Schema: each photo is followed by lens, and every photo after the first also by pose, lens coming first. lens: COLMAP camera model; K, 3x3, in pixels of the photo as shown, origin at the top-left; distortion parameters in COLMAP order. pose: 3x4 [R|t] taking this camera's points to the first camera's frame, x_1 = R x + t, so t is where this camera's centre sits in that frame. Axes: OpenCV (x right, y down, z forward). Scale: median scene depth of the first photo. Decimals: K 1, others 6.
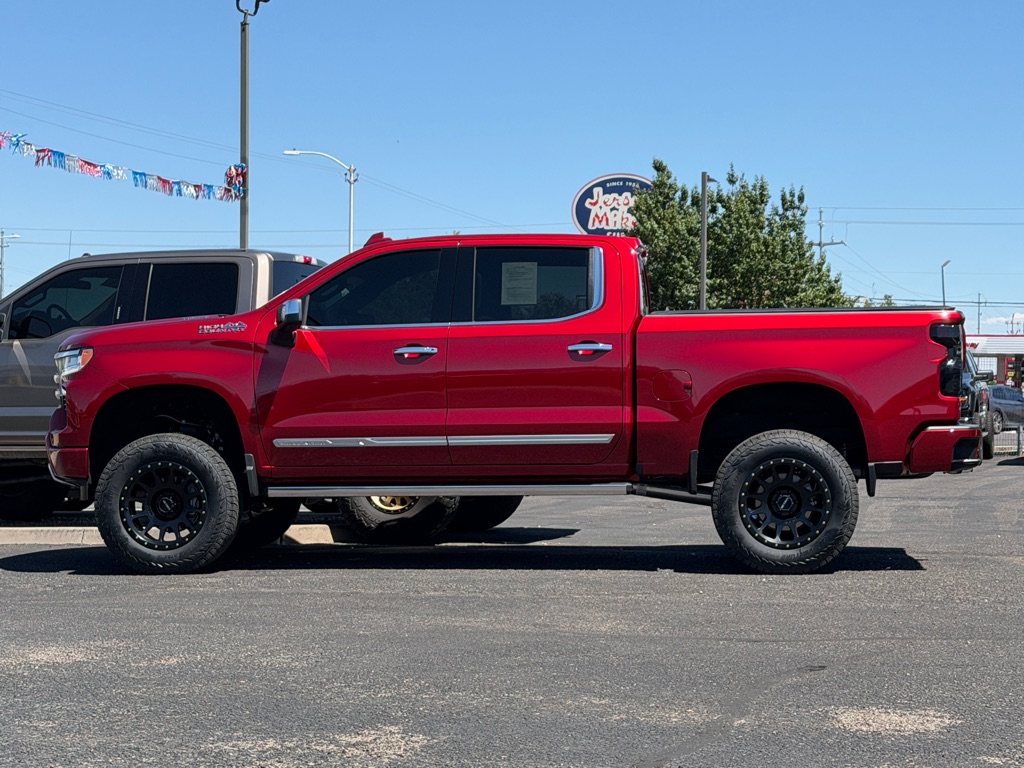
lens RADIAL K [[2286.0, 0, 533.0], [0, 2286.0, 397.5], [0, 0, 1]] dist [0.159352, 0.000000]
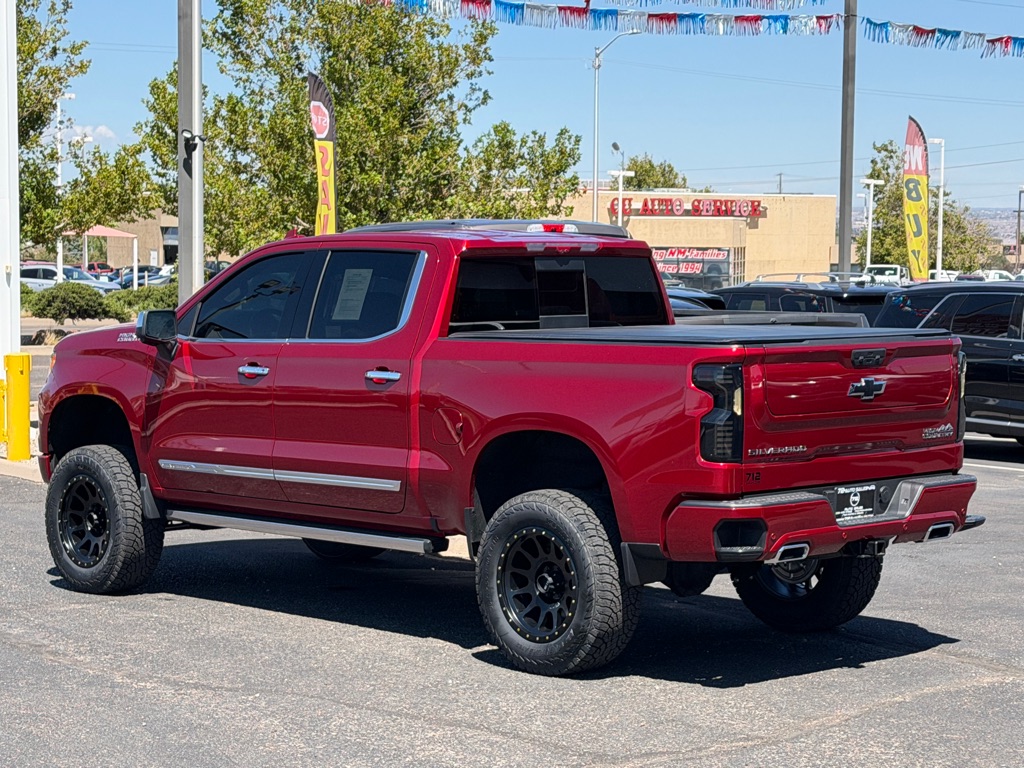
lens RADIAL K [[2286.0, 0, 506.3], [0, 2286.0, 361.6], [0, 0, 1]] dist [0.159352, 0.000000]
pose [[0.760373, 0.032319, -0.648682, 0.587285], [0.015106, 0.997611, 0.067411, -0.080645], [0.649311, -0.061057, 0.758068, 0.384929]]
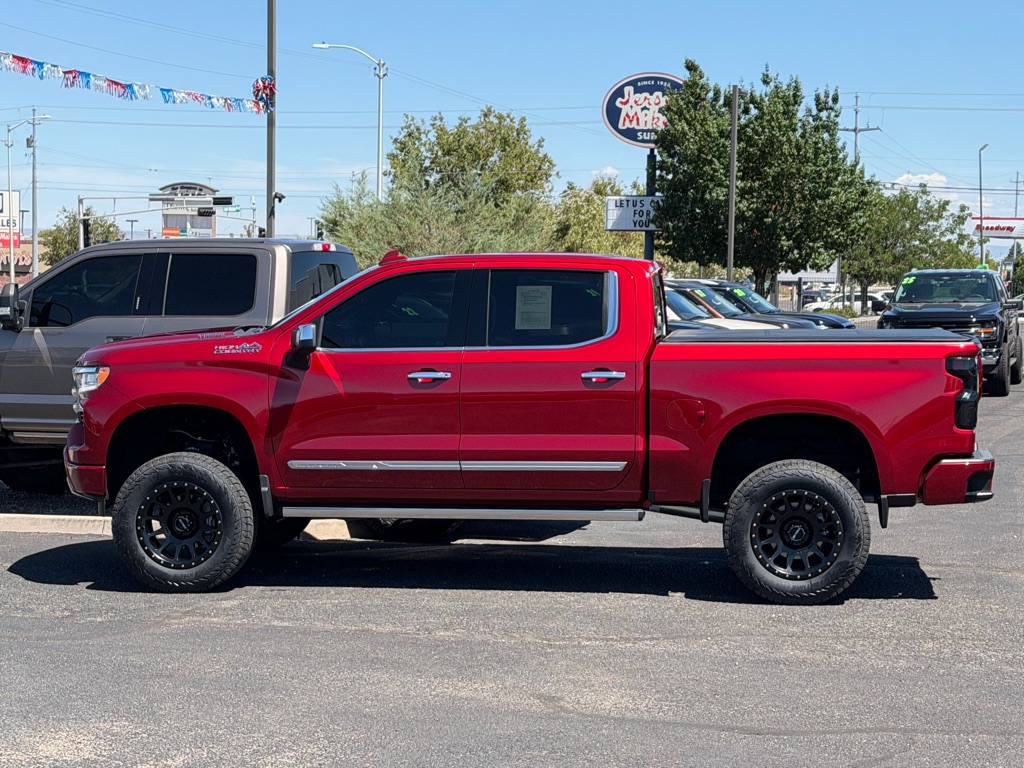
lens RADIAL K [[2286.0, 0, 511.3], [0, 2286.0, 385.3], [0, 0, 1]] dist [0.159352, 0.000000]
pose [[0.999632, 0.009439, -0.025439, 0.009903], [-0.007568, 0.997327, 0.072676, -0.087550], [0.026057, -0.072456, 0.997031, 0.002051]]
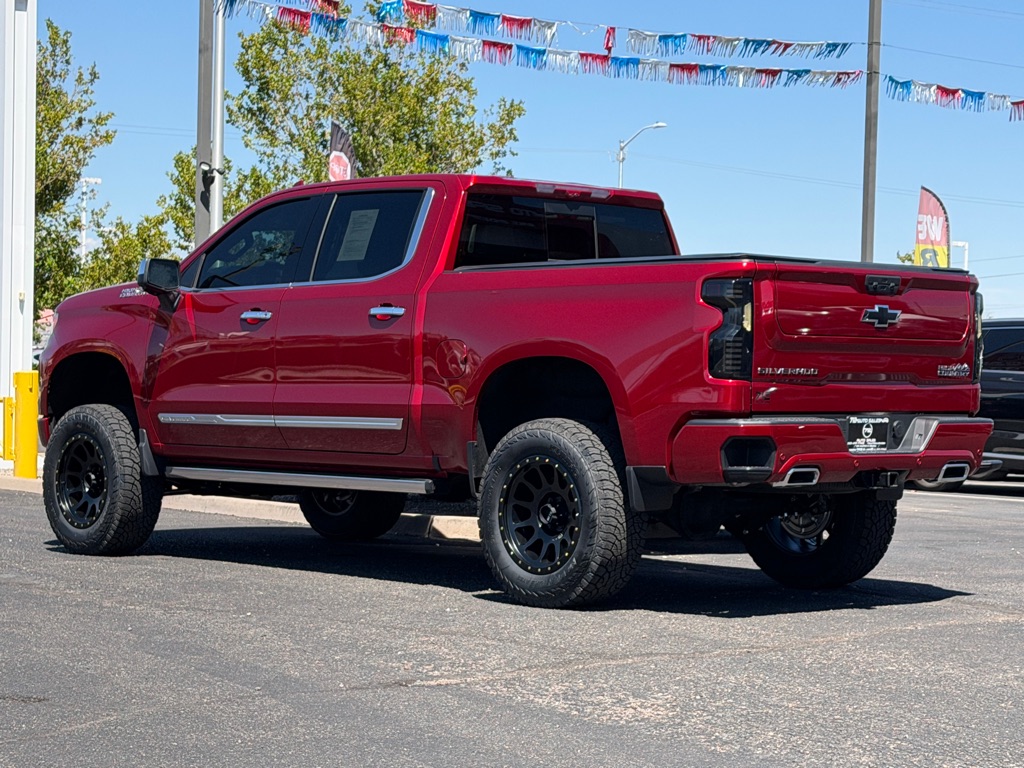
lens RADIAL K [[2286.0, 0, 513.2], [0, 2286.0, 351.4], [0, 0, 1]] dist [0.159352, 0.000000]
pose [[0.755396, 0.008124, -0.655219, 0.581658], [-0.001265, 0.999939, 0.010940, -0.016284], [0.655268, -0.007435, 0.755360, 0.399927]]
